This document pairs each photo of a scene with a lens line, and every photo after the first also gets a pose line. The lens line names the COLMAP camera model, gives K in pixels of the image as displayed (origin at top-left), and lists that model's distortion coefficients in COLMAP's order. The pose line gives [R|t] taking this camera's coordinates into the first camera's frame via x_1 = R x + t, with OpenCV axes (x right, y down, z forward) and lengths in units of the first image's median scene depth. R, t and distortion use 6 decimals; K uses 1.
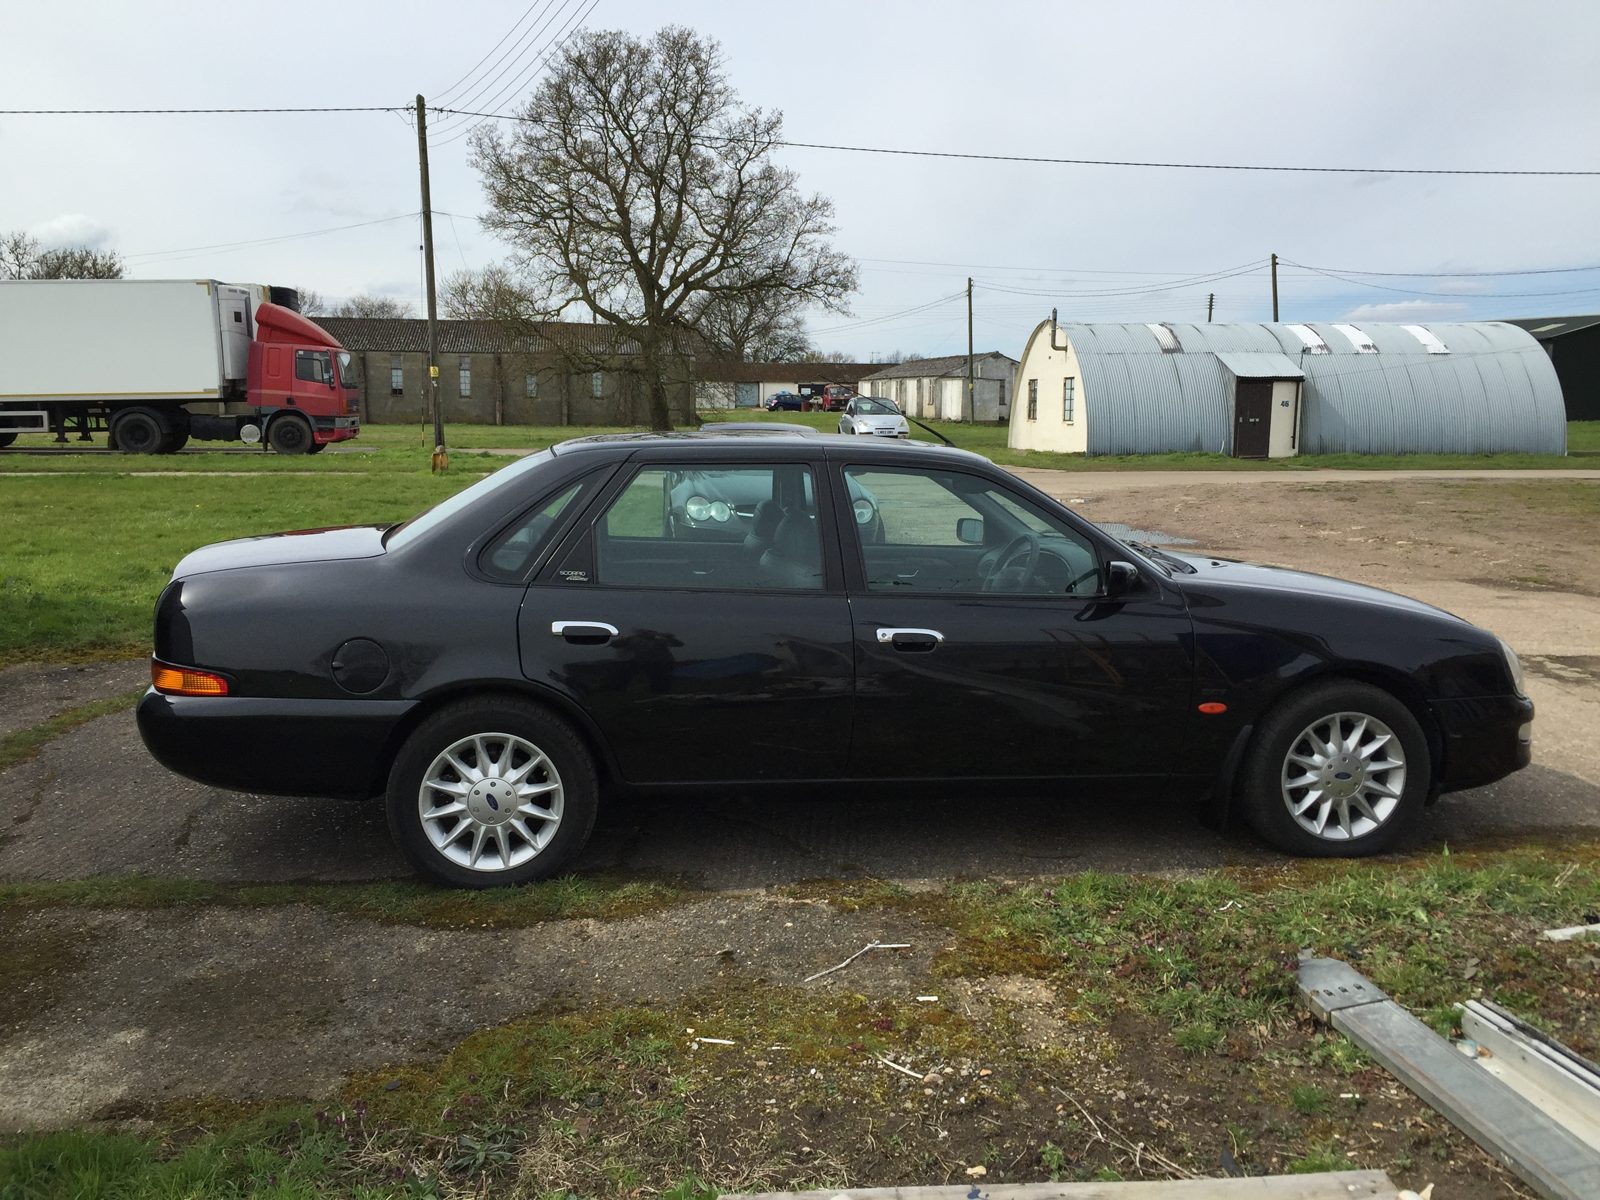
lens RADIAL K [[1352.6, 0, 800.0], [0, 1352.6, 600.0], [0, 0, 1]] dist [0.079779, -0.123683]
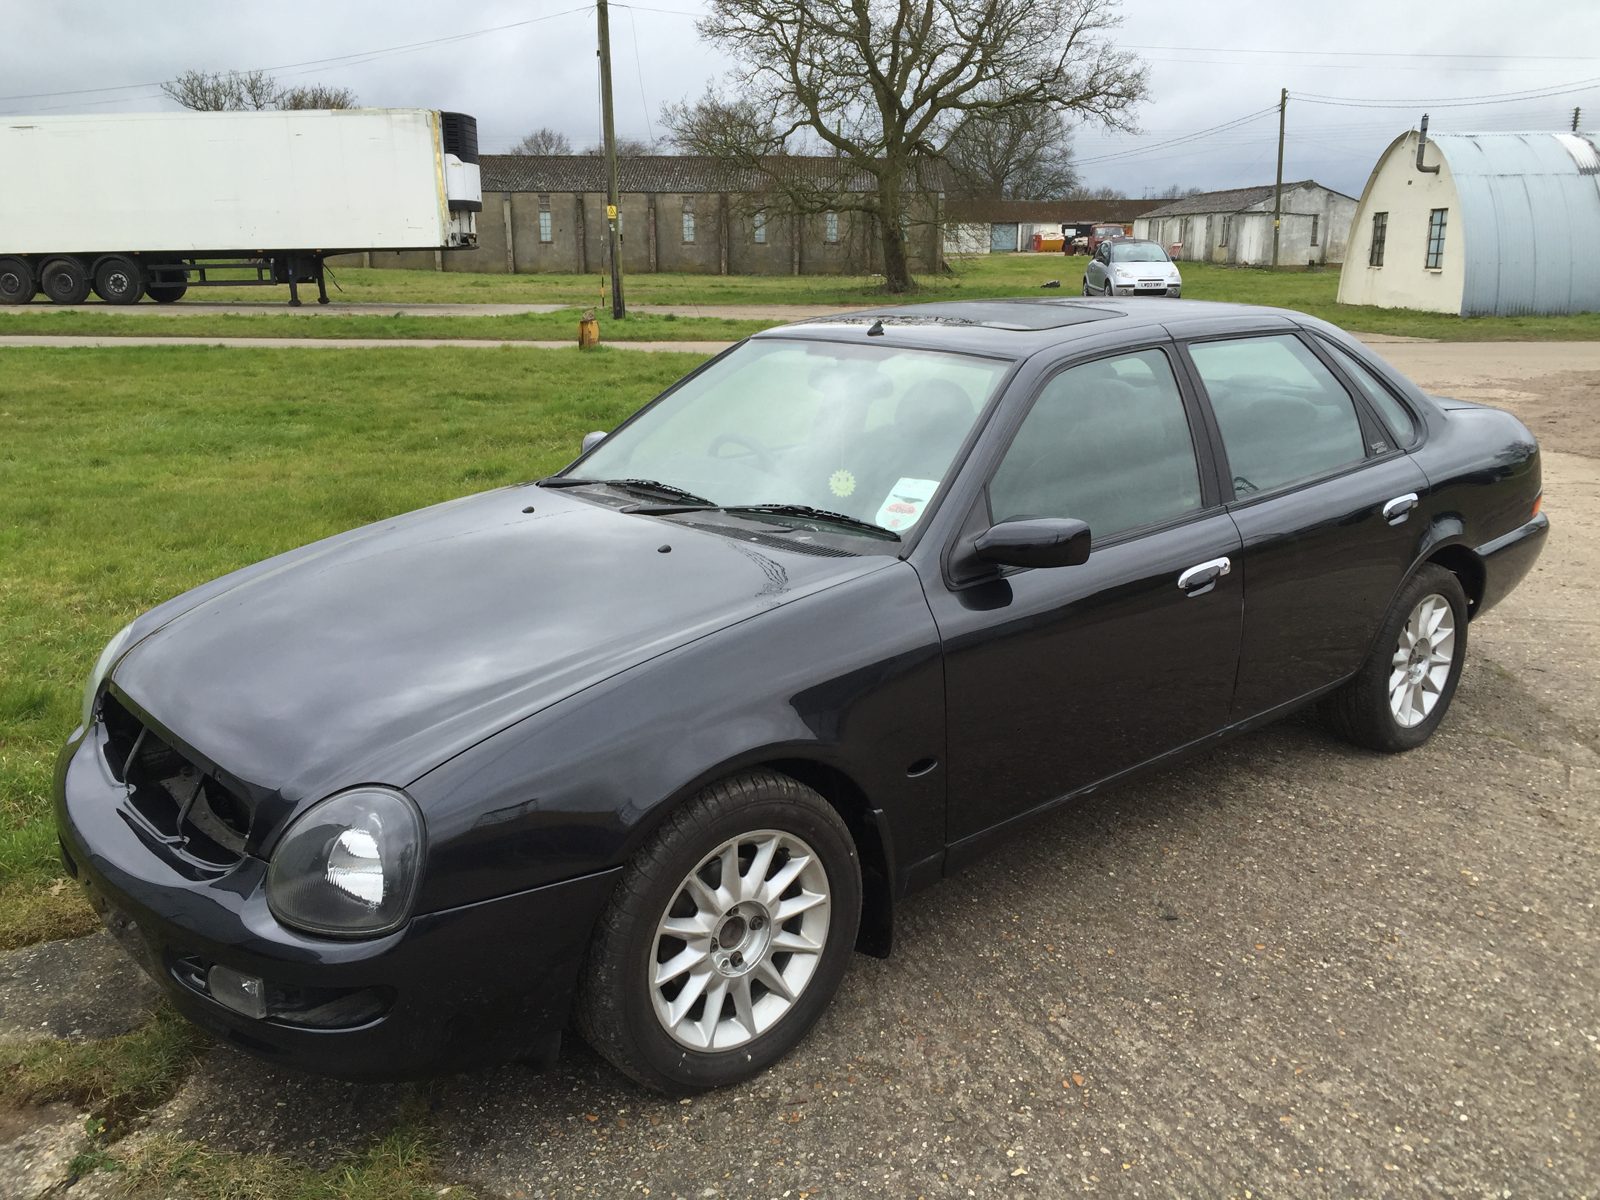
lens RADIAL K [[1352.6, 0, 800.0], [0, 1352.6, 600.0], [0, 0, 1]] dist [0.079779, -0.123683]
pose [[0.983239, 0.040332, -0.177804, -0.004164], [-0.020604, 0.993558, 0.111435, -0.021806], [0.181153, -0.105903, 0.977736, 0.144182]]
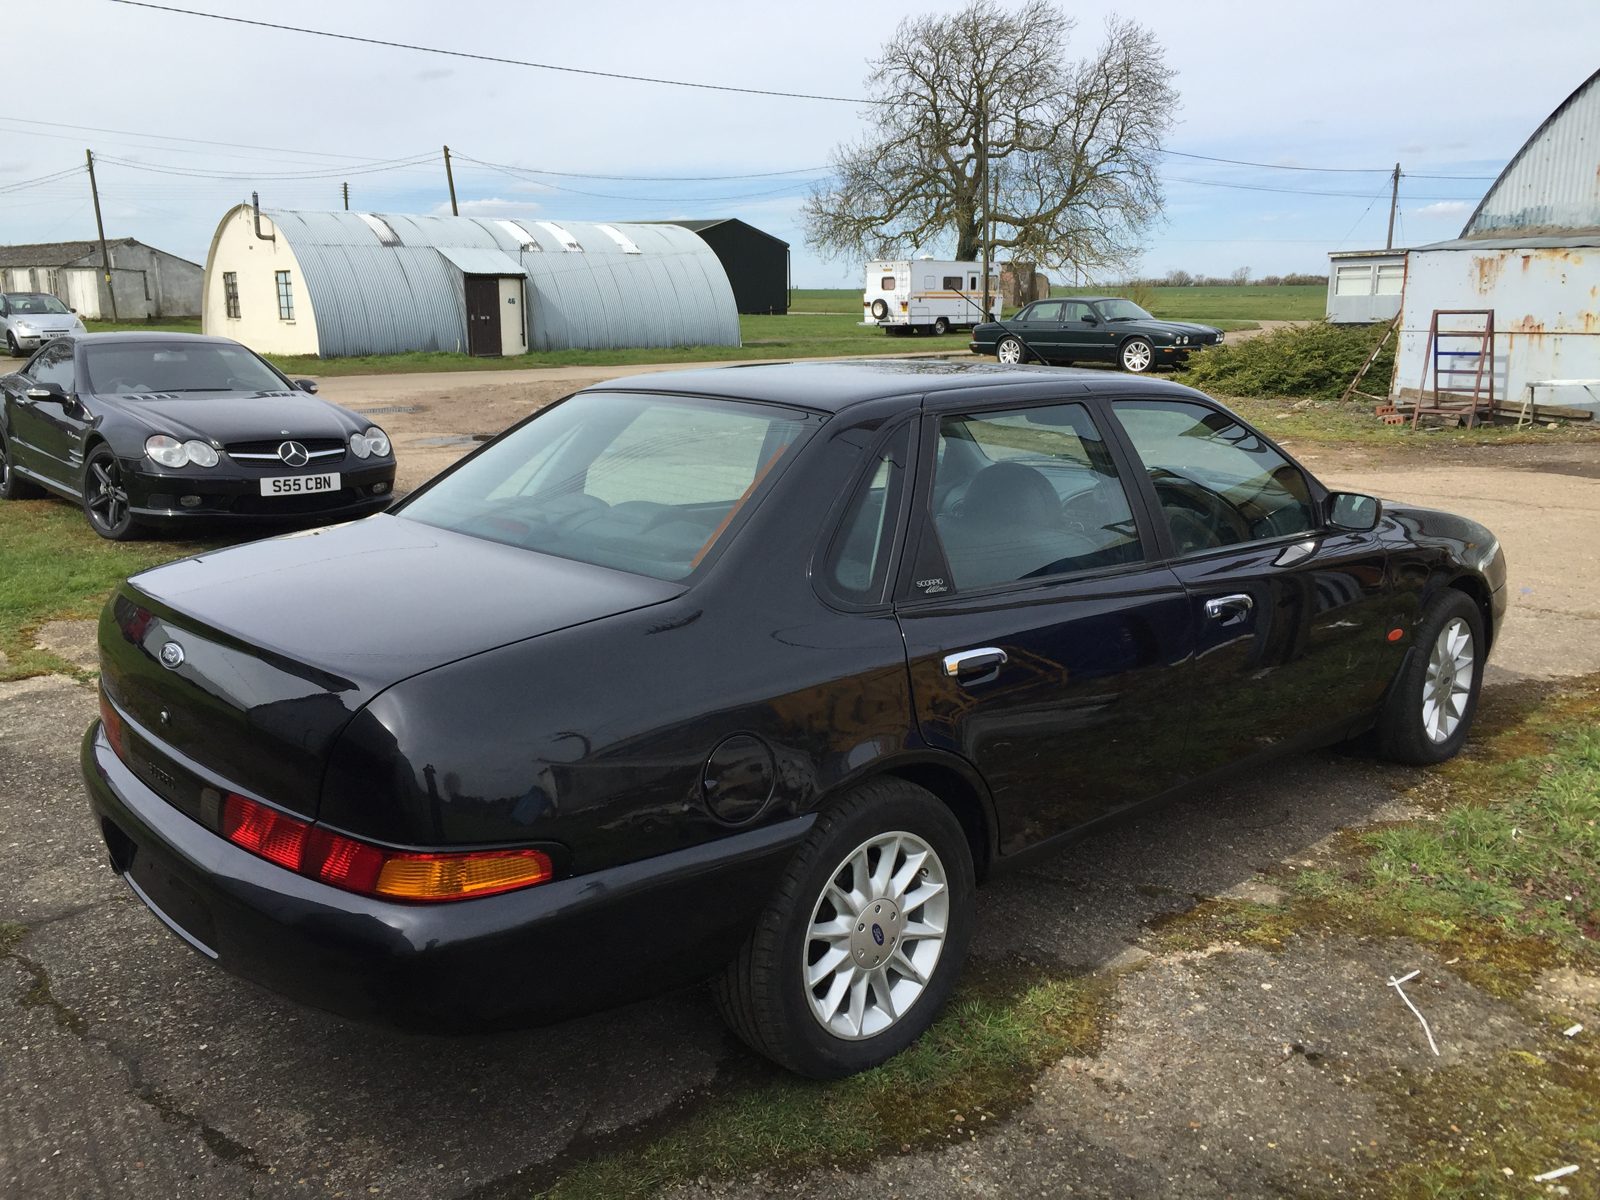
lens RADIAL K [[1352.6, 0, 800.0], [0, 1352.6, 600.0], [0, 0, 1]] dist [0.079779, -0.123683]
pose [[0.810912, -0.131668, 0.570163, -0.056853], [0.088686, 0.990755, 0.102663, -0.008077], [-0.578409, -0.032686, 0.815092, 0.043946]]
